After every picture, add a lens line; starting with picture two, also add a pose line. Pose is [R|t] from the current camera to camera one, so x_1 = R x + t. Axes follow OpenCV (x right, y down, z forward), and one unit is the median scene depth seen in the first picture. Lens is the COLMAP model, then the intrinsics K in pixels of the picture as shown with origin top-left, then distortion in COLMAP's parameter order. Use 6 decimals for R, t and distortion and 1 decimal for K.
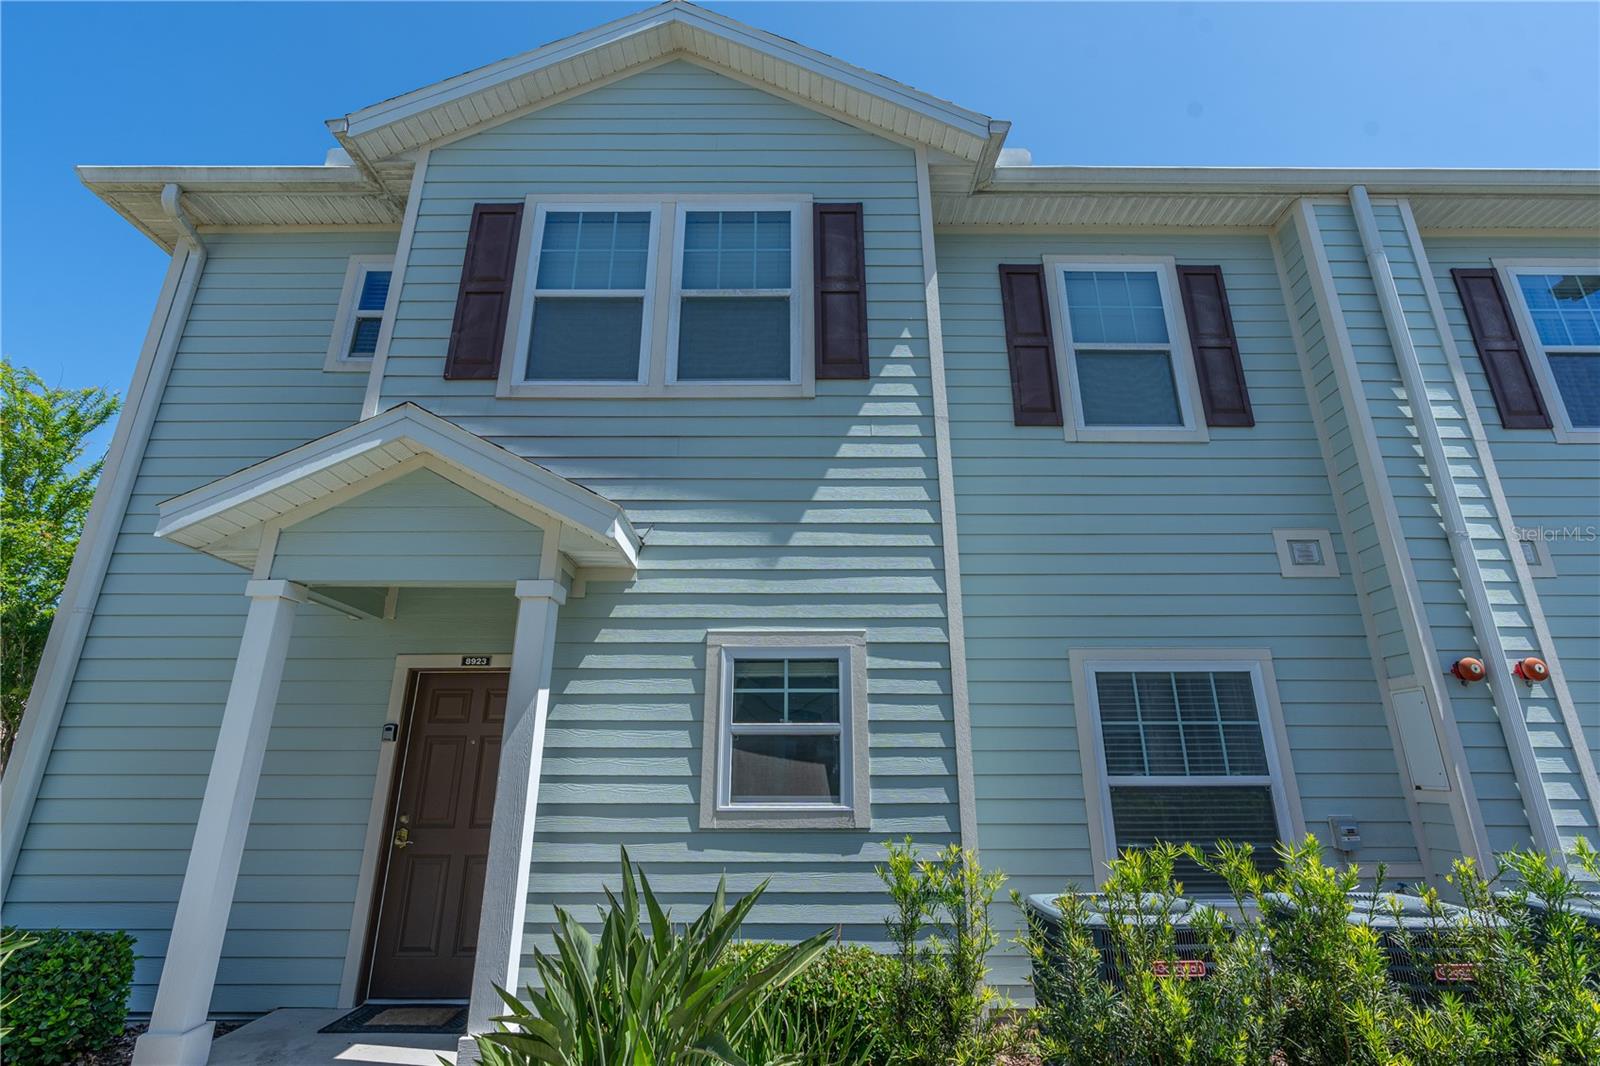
lens RADIAL K [[743.2, 0, 805.5], [0, 743.2, 518.8], [0, 0, 1]] dist [-0.000888, 0.000962]
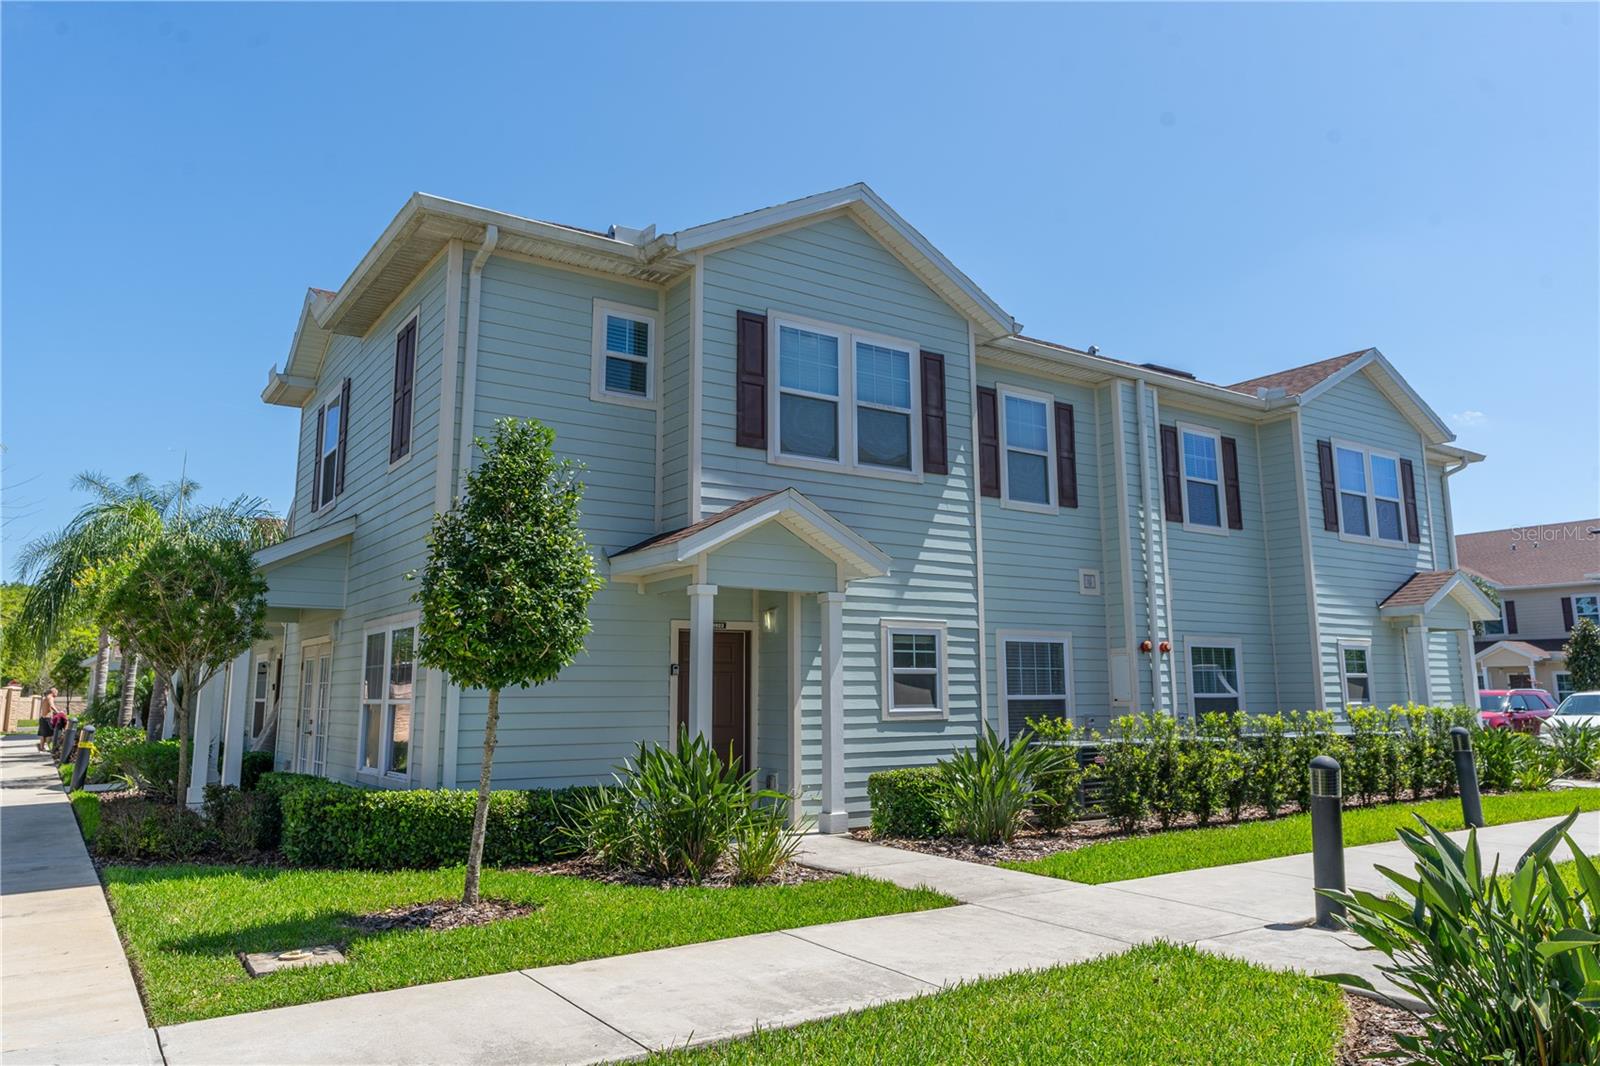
lens RADIAL K [[1087.8, 0, 793.7], [0, 1087.8, 529.6], [0, 0, 1]] dist [0.074508, 0.000482]
pose [[0.826991, 0.078253, 0.556743, -1.655401], [-0.171721, 0.978101, 0.117599, -0.309318], [-0.535349, -0.192858, 0.822318, -0.944956]]
